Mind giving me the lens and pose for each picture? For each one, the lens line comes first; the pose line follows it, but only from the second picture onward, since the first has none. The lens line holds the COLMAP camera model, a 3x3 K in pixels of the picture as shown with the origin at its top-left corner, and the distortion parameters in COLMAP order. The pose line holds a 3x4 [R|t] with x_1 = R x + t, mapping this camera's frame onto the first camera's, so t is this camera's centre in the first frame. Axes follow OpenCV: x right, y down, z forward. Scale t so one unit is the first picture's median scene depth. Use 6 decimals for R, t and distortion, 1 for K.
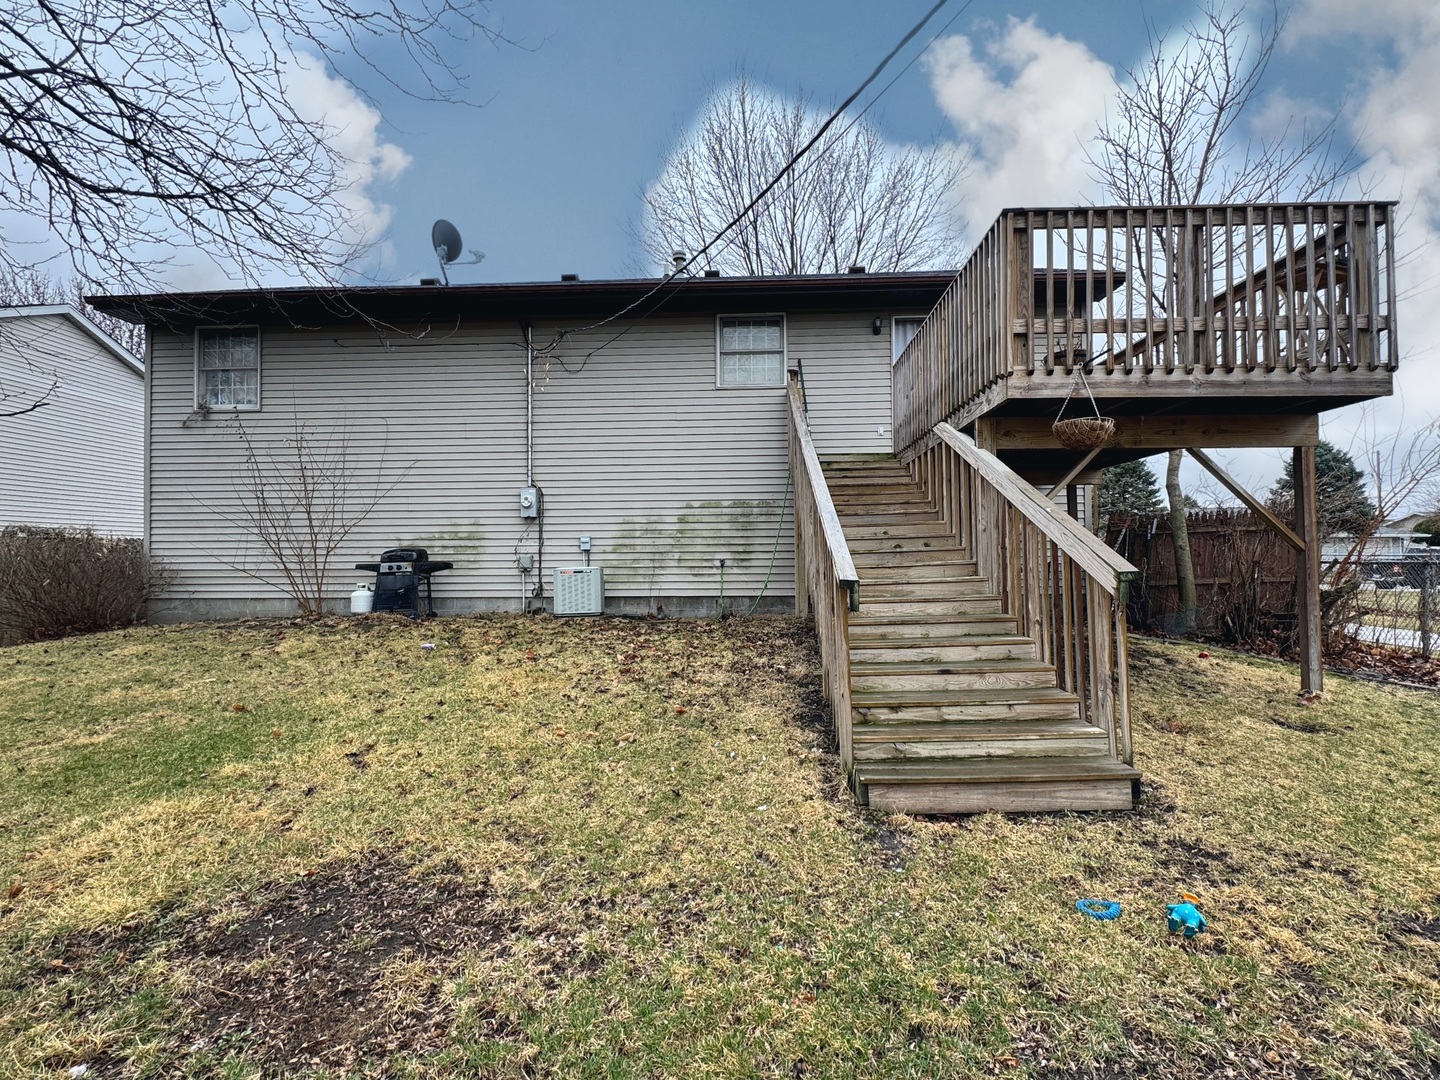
lens RADIAL K [[699.3, 0, 721.8], [0, 699.3, 541.5], [0, 0, 1]] dist [-0.003421, -0.001236]
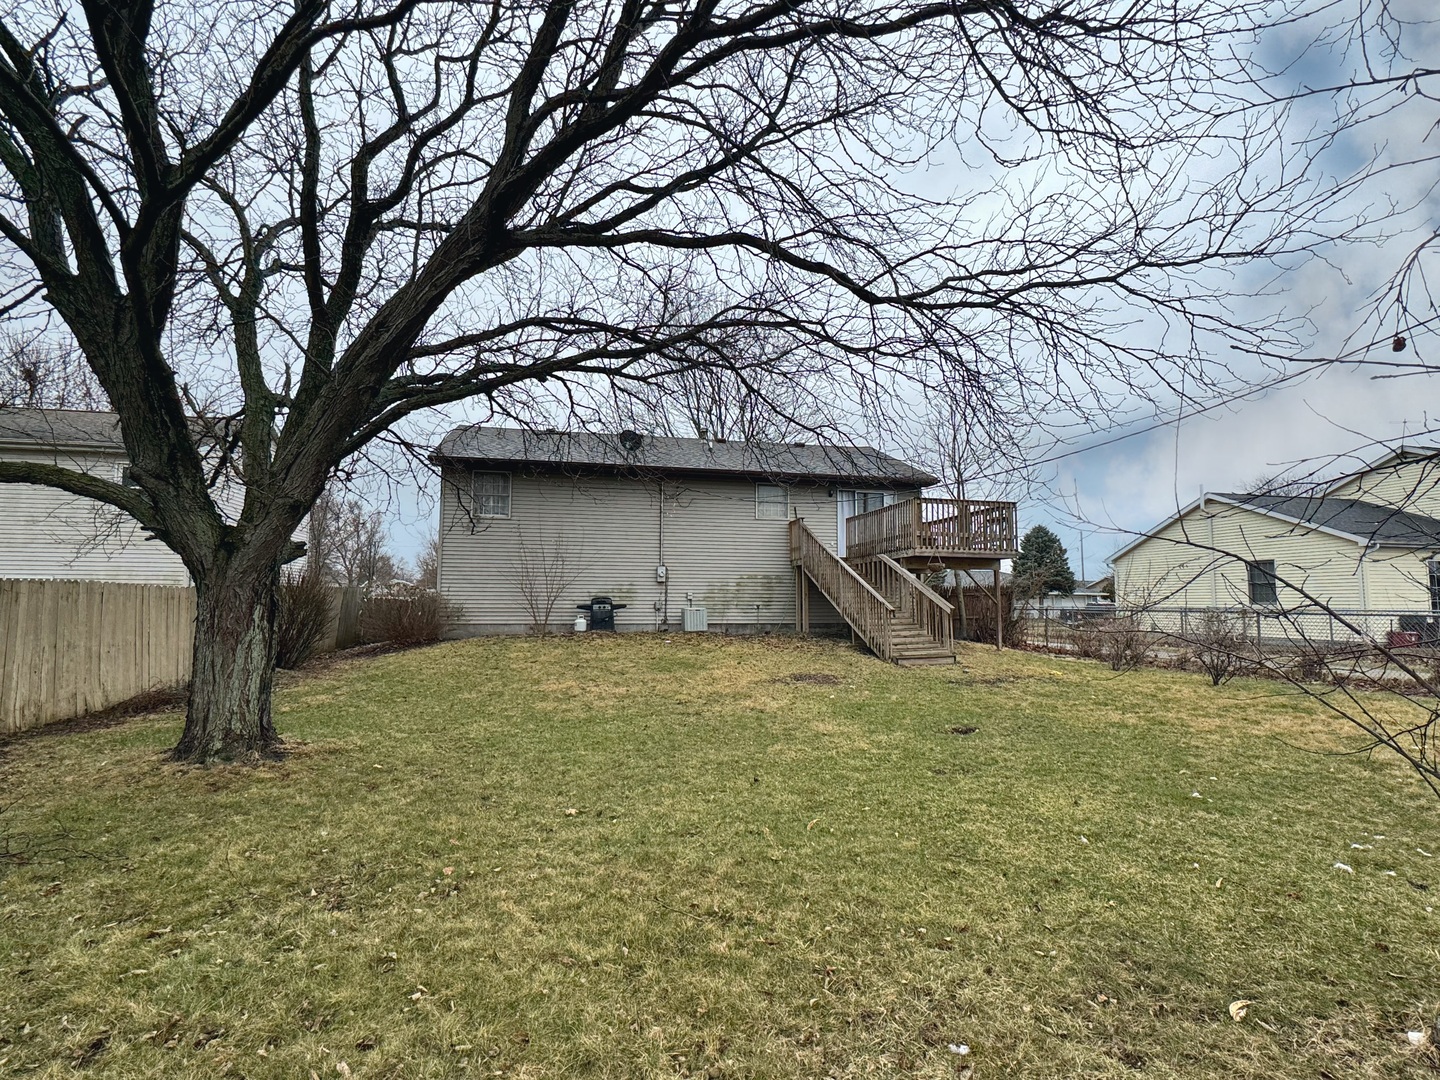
lens RADIAL K [[699.3, 0, 720.3], [0, 699.3, 539.3], [0, 0, 1]] dist [-0.003421, -0.001236]
pose [[0.965517, 0.035767, 0.257871, -0.630053], [-0.017392, 0.997166, -0.073192, -0.013130], [-0.259758, 0.066183, 0.963403, -0.915400]]
